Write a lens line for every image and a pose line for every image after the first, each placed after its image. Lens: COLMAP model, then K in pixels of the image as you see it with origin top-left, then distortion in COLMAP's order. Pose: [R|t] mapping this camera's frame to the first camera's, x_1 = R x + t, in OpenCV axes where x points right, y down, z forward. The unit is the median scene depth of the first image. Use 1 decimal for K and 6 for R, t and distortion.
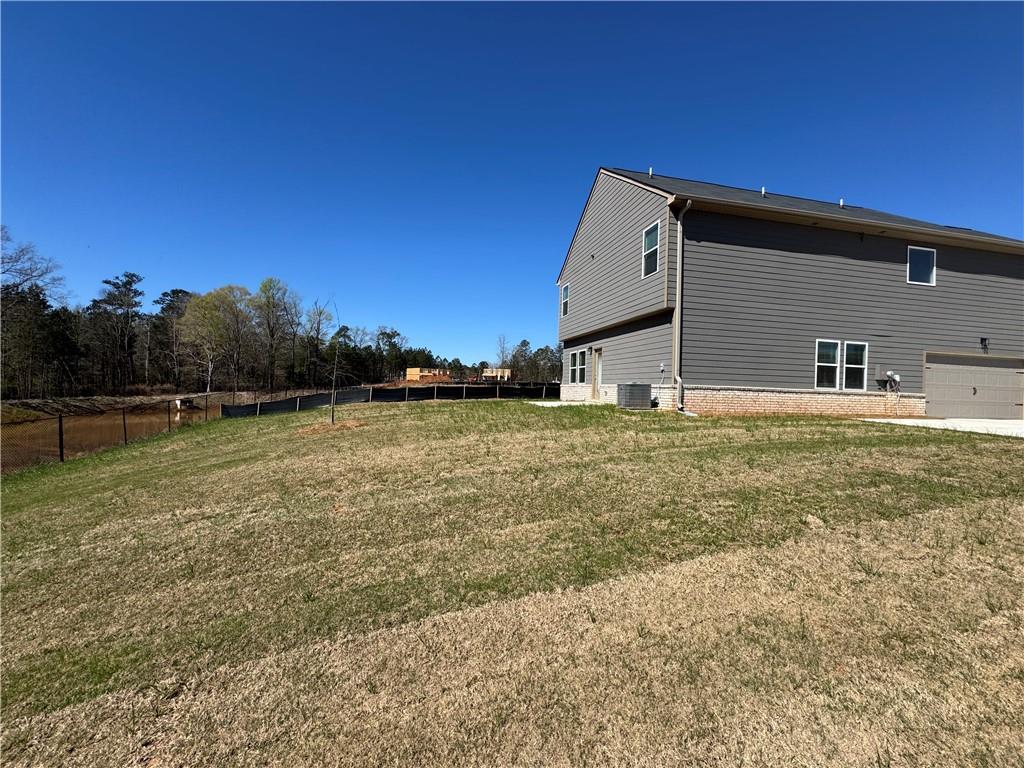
lens RADIAL K [[407.7, 0, 511.9], [0, 407.7, 384.9], [0, 0, 1]] dist [-0.004696, 0.000831]
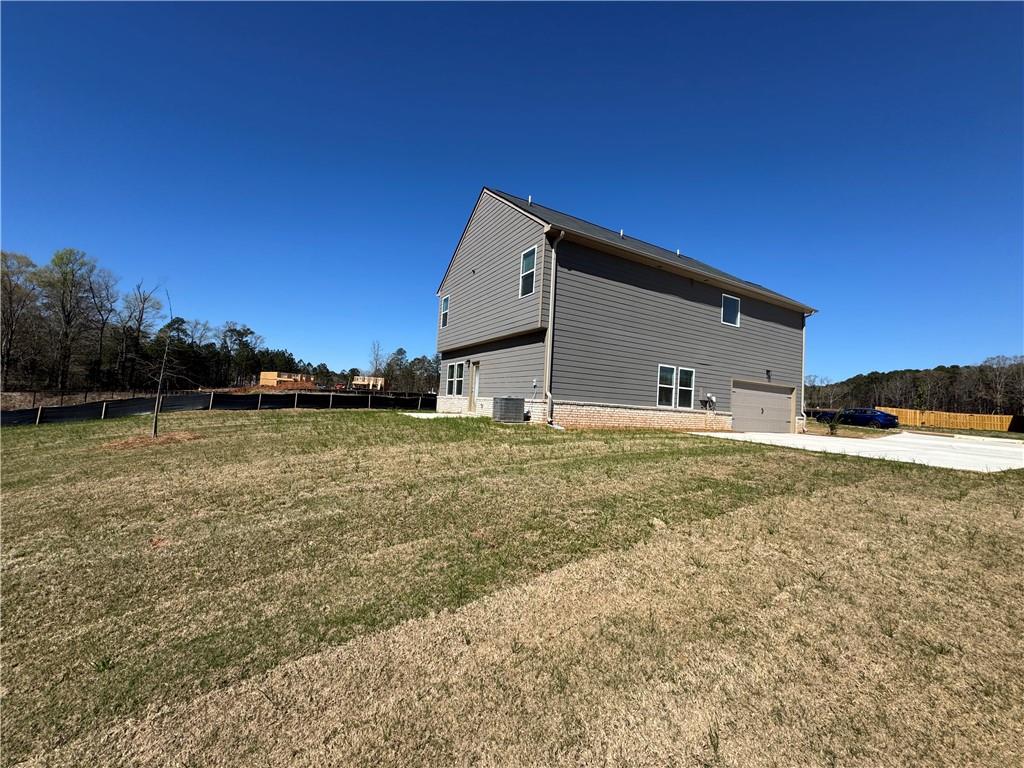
lens RADIAL K [[407.7, 0, 512.9], [0, 407.7, 385.5], [0, 0, 1]] dist [-0.004696, 0.000831]
pose [[0.953751, 0.037999, 0.298185, -0.002799], [-0.030034, 0.999060, -0.031250, -0.002303], [-0.299093, 0.020849, 0.953996, 0.006227]]
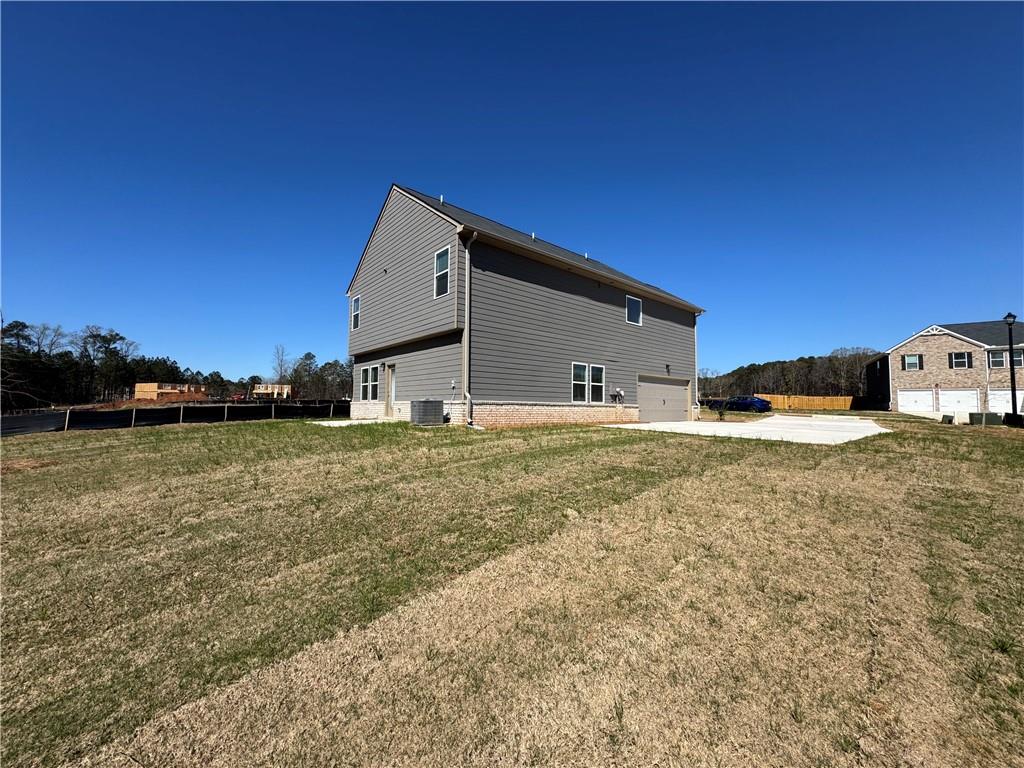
lens RADIAL K [[407.7, 0, 513.5], [0, 407.7, 384.7], [0, 0, 1]] dist [-0.004696, 0.000831]
pose [[0.879207, 0.004499, 0.476418, 0.005753], [0.014814, 0.999214, -0.036774, -0.001453], [-0.476209, 0.039390, 0.878449, 0.003293]]
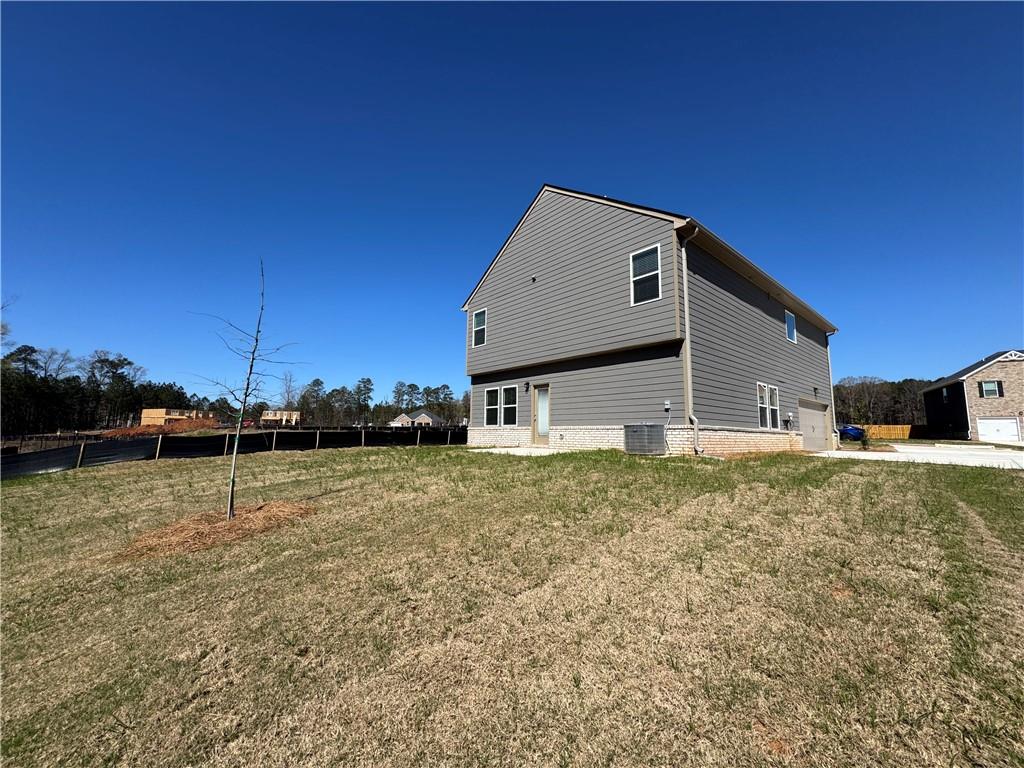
lens RADIAL K [[407.7, 0, 522.2], [0, 407.7, 387.6], [0, 0, 1]] dist [-0.004696, 0.000831]
pose [[0.874415, 0.037696, 0.483712, -0.439488], [0.010902, 0.995199, -0.097263, 0.000196], [-0.485056, 0.090322, 0.869806, 0.505848]]
